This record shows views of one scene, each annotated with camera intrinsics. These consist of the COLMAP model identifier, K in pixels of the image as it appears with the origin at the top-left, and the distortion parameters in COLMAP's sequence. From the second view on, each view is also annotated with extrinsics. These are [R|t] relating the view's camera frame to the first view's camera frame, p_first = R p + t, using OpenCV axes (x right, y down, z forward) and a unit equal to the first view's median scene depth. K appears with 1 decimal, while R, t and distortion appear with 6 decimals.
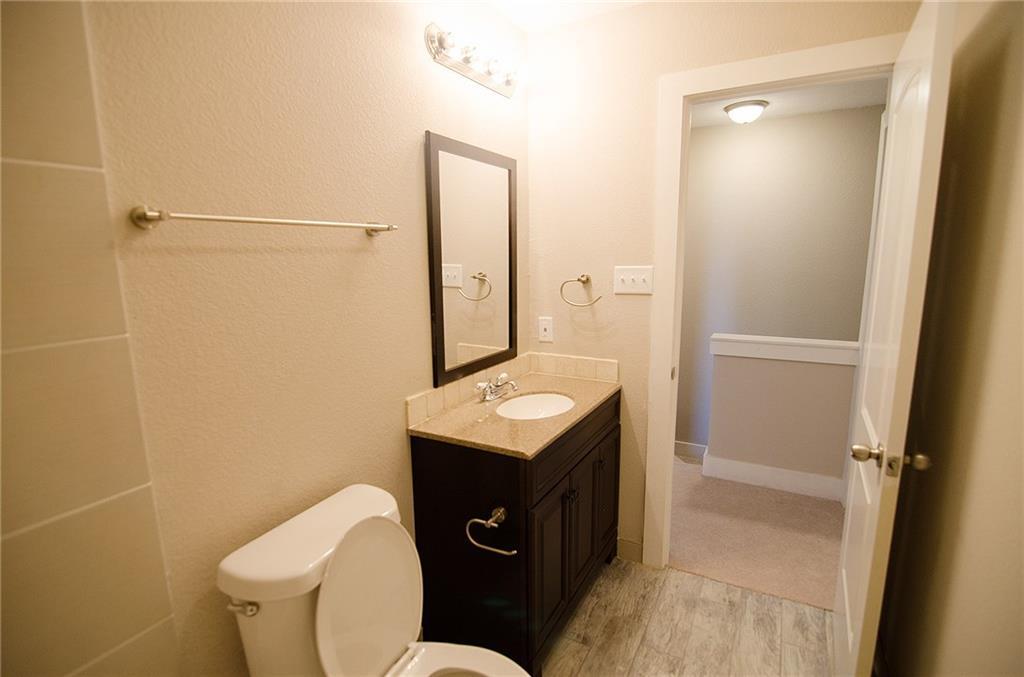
lens RADIAL K [[490.6, 0, 511.6], [0, 490.6, 340.8], [0, 0, 1]] dist [-0.011260, -0.005725]
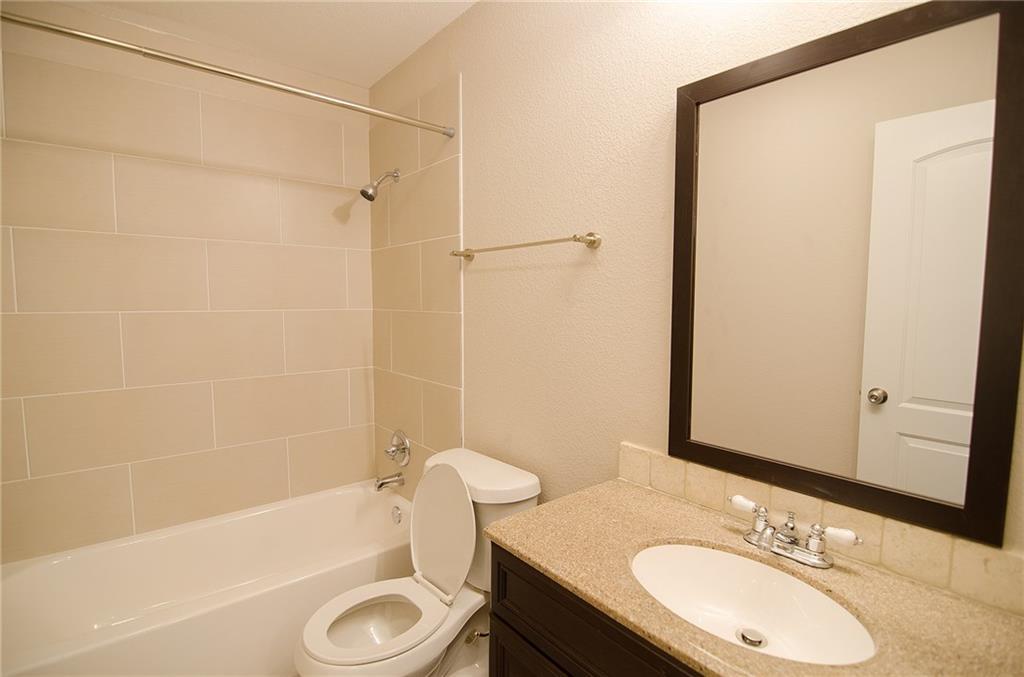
lens RADIAL K [[490.6, 0, 511.0], [0, 490.6, 333.3], [0, 0, 1]] dist [-0.011260, -0.005725]
pose [[-0.352223, 0.091633, -0.931420, 0.594896], [-0.152827, 0.976207, 0.153832, -0.155731], [0.923354, 0.196530, -0.329839, 1.065826]]
